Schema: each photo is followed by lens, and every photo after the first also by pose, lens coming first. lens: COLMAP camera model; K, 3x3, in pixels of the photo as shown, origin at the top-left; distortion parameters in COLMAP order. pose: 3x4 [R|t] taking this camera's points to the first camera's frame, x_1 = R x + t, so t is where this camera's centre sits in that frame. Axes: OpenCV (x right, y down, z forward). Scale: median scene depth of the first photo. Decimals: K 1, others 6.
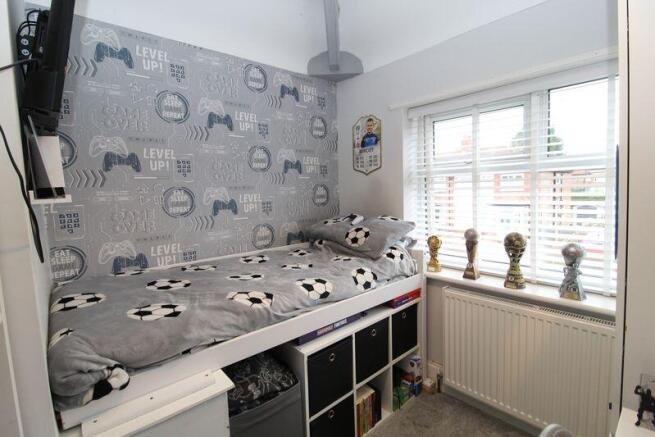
lens RADIAL K [[303.0, 0, 329.1], [0, 303.0, 210.3], [0, 0, 1]] dist [0.015401, -0.018584]
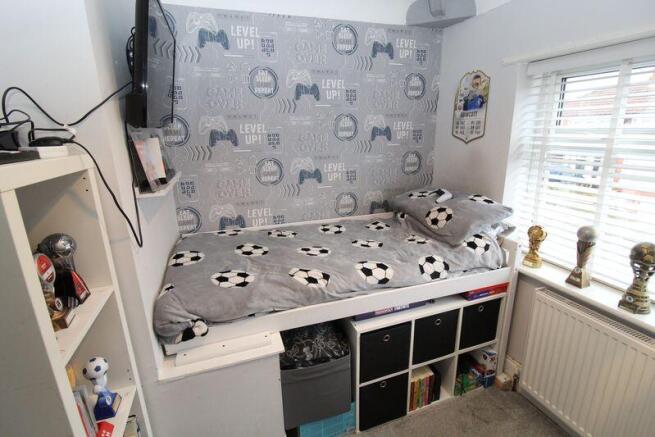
lens RADIAL K [[303.0, 0, 329.1], [0, 303.0, 210.3], [0, 0, 1]] dist [0.015401, -0.018584]
pose [[0.927951, 0.104608, -0.357720, 0.127786], [-0.035805, 0.980385, 0.193811, -0.117170], [0.370978, -0.167039, 0.913495, 0.039885]]
